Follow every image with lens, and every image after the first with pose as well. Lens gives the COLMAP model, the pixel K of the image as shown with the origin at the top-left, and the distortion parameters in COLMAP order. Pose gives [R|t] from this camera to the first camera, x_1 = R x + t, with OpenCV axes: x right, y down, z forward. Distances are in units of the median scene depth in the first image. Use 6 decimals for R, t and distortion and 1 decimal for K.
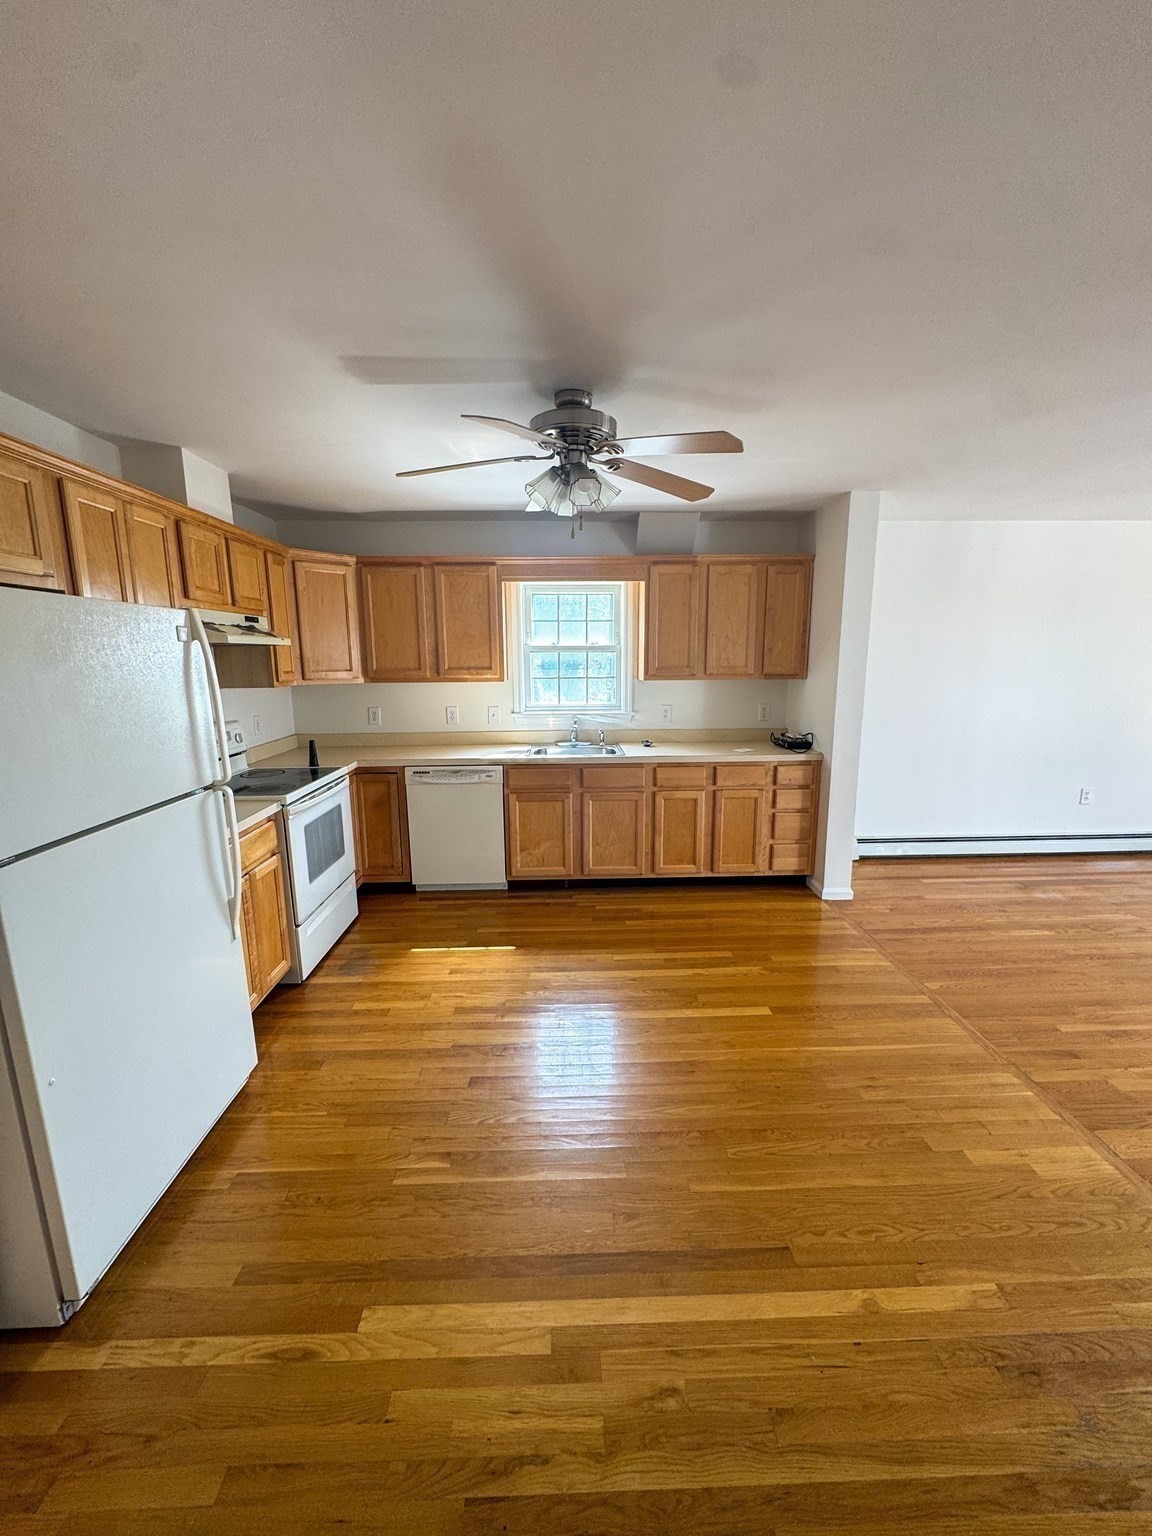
lens RADIAL K [[614.7, 0, 575.3], [0, 614.7, 768.8], [0, 0, 1]] dist [-0.008452, 0.000444]
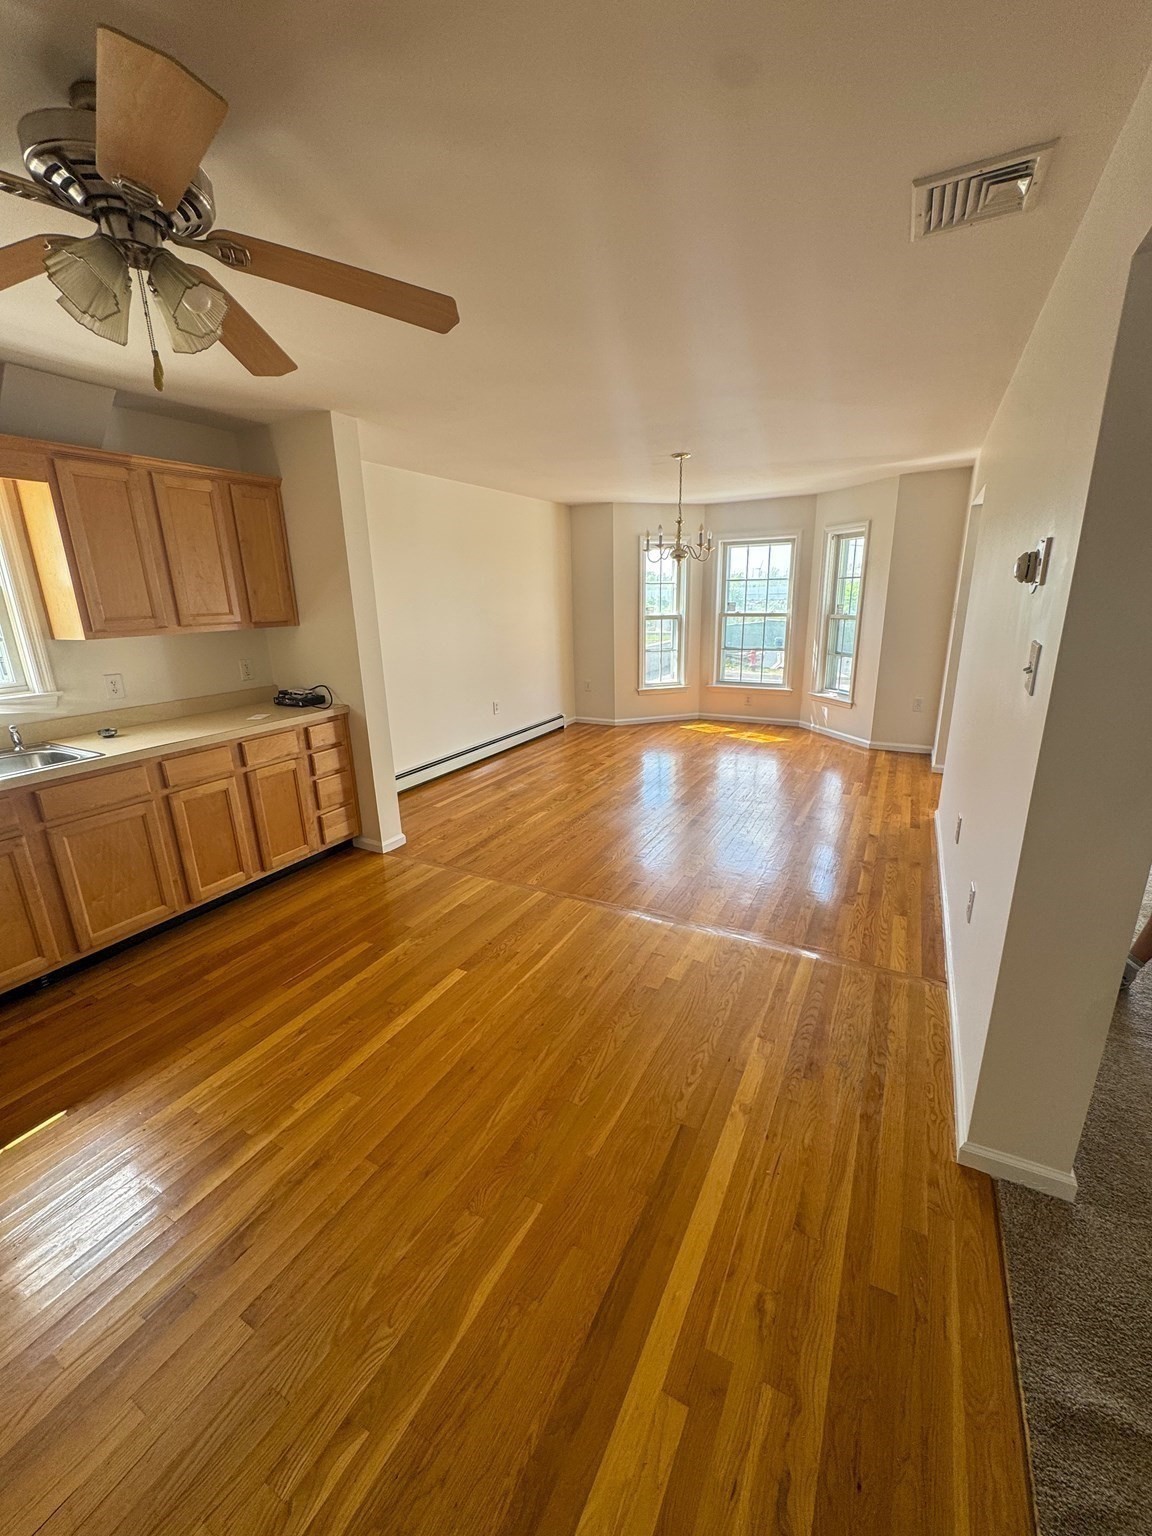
lens RADIAL K [[614.7, 0, 574.3], [0, 614.7, 768.5], [0, 0, 1]] dist [-0.008452, 0.000444]
pose [[0.494761, -0.242293, 0.834569, -0.223273], [0.176740, 0.968330, 0.176349, -0.034812], [-0.850867, 0.060252, 0.521915, 0.228547]]
